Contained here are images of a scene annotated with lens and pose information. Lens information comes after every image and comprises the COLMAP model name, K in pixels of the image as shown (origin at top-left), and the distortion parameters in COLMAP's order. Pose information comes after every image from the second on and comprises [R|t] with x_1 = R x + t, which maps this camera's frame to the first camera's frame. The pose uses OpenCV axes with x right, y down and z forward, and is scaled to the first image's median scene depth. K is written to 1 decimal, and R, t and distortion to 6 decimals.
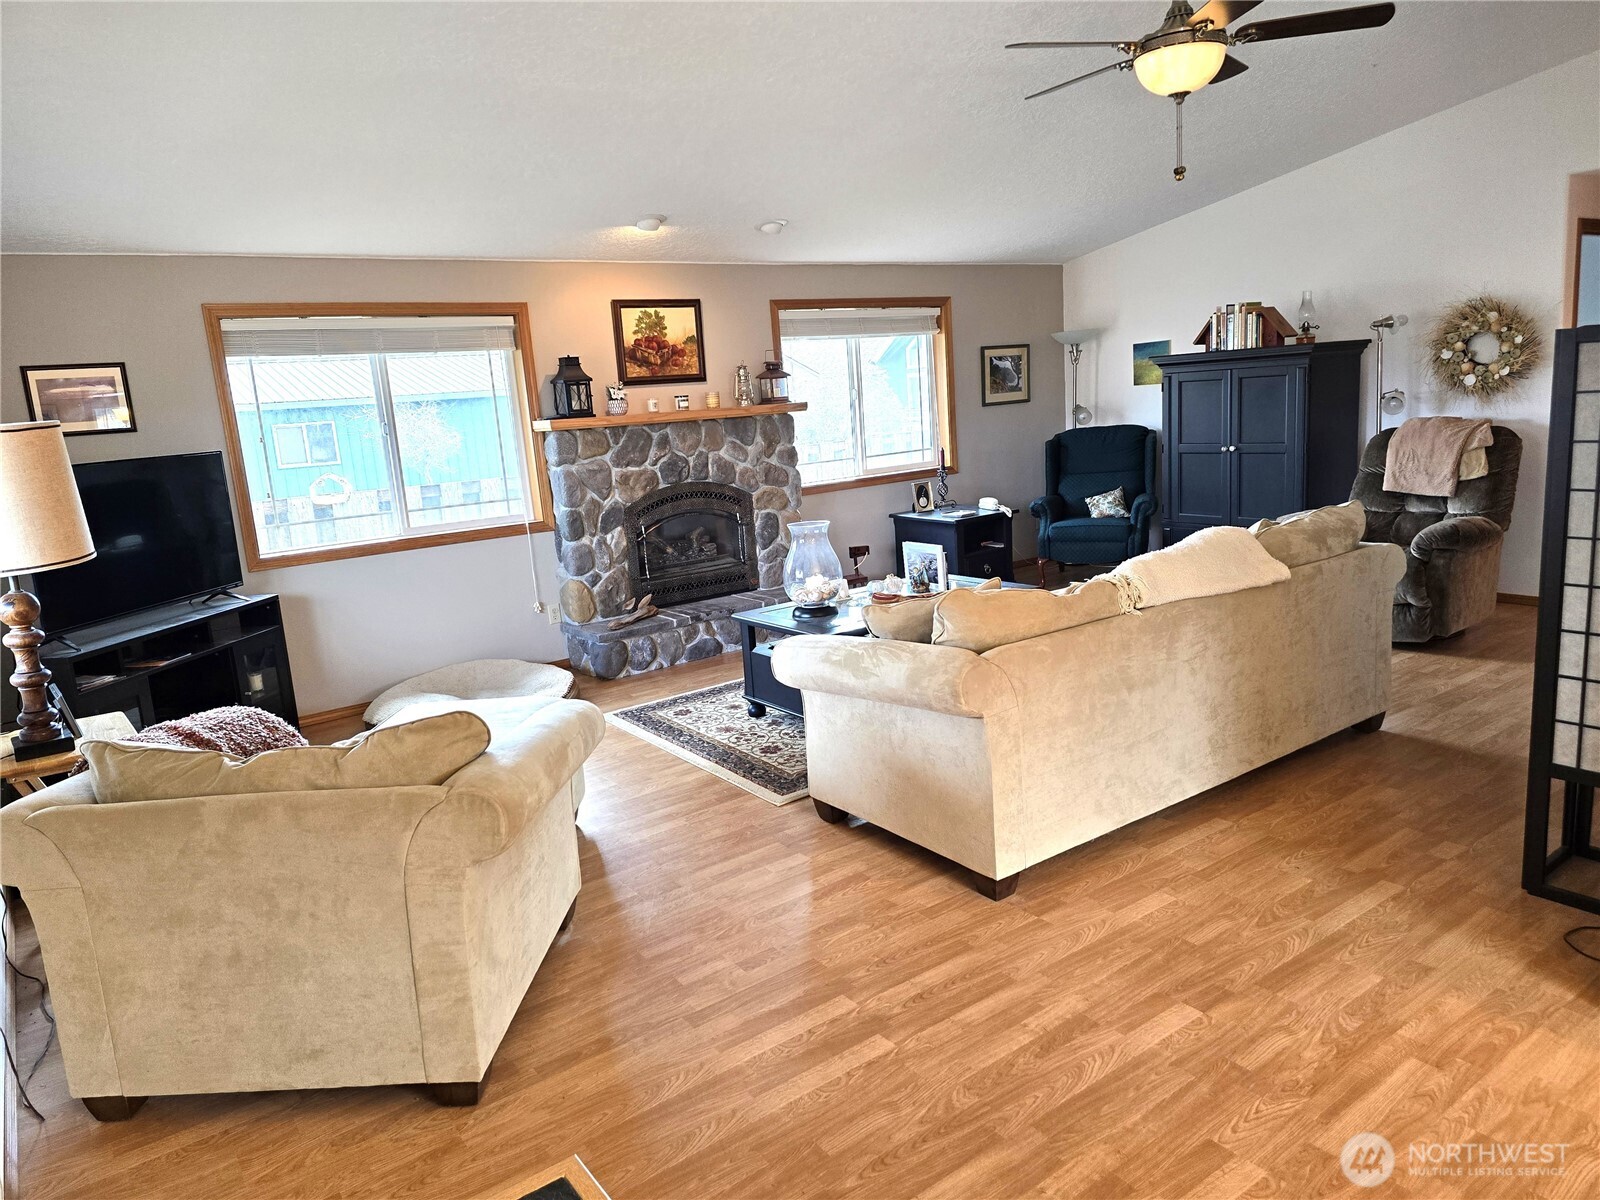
lens RADIAL K [[1063.5, 0, 800.0], [0, 1063.5, 600.0], [0, 0, 1]] dist [0.089991, -0.096598]
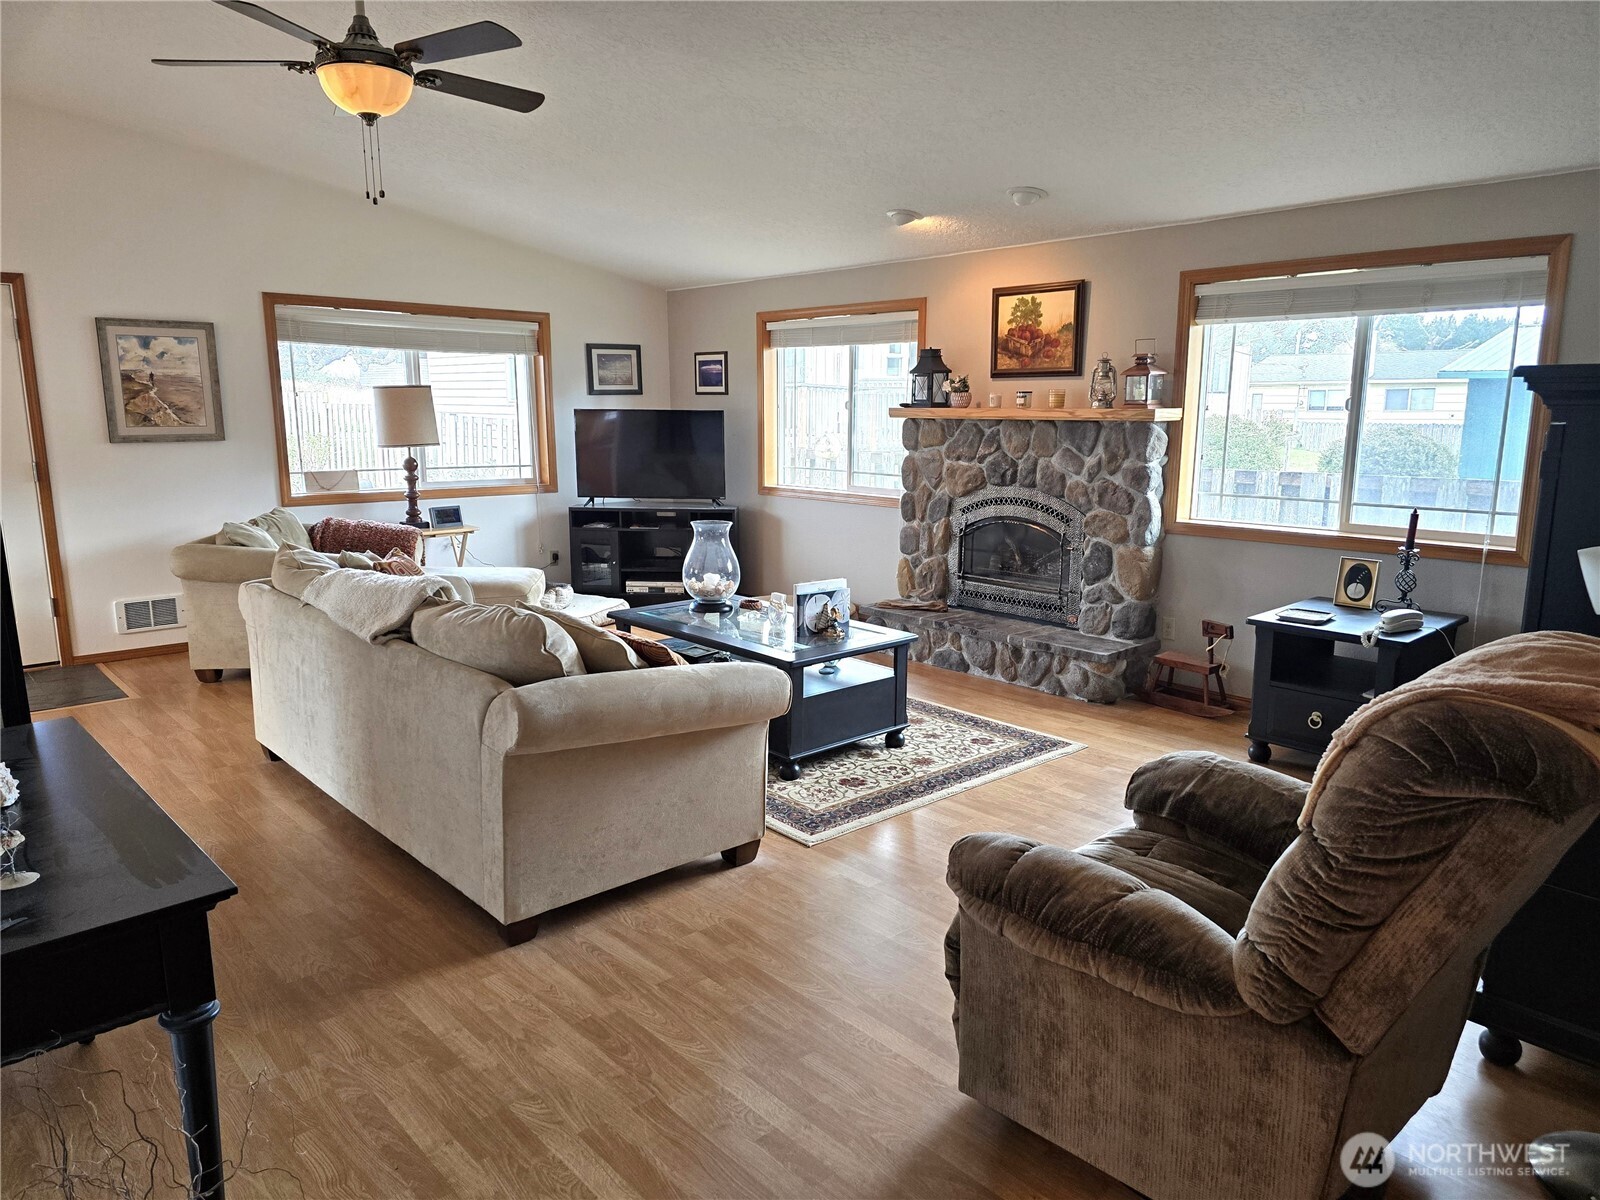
lens RADIAL K [[1063.5, 0, 800.0], [0, 1063.5, 600.0], [0, 0, 1]] dist [0.089991, -0.096598]
pose [[0.114000, 0.248109, -0.962001, 0.785765], [-0.201837, 0.953904, 0.222103, -0.186777], [0.972762, 0.168848, 0.158822, 0.704865]]
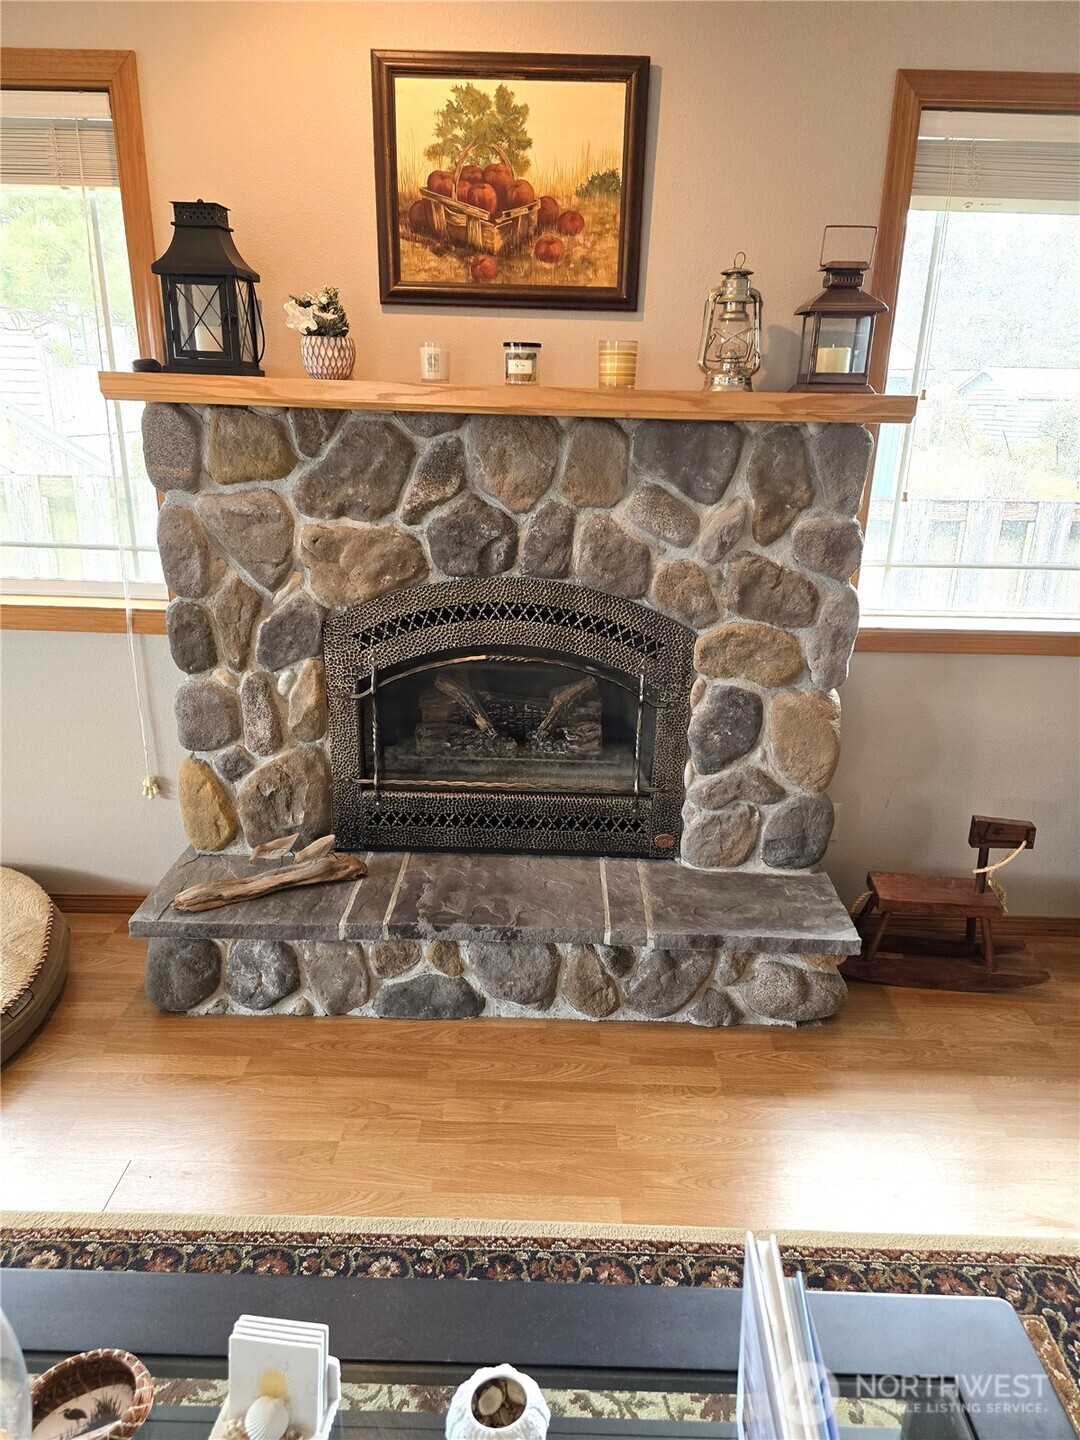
lens RADIAL K [[957.2, 0, 549.1], [0, 957.2, 733.5], [0, 0, 1]] dist [0.089991, -0.096598]
pose [[0.804008, 0.278775, -0.525219, 0.109921], [-0.193206, 0.957839, 0.212639, -0.135822], [0.562354, -0.069488, 0.823972, 0.723937]]
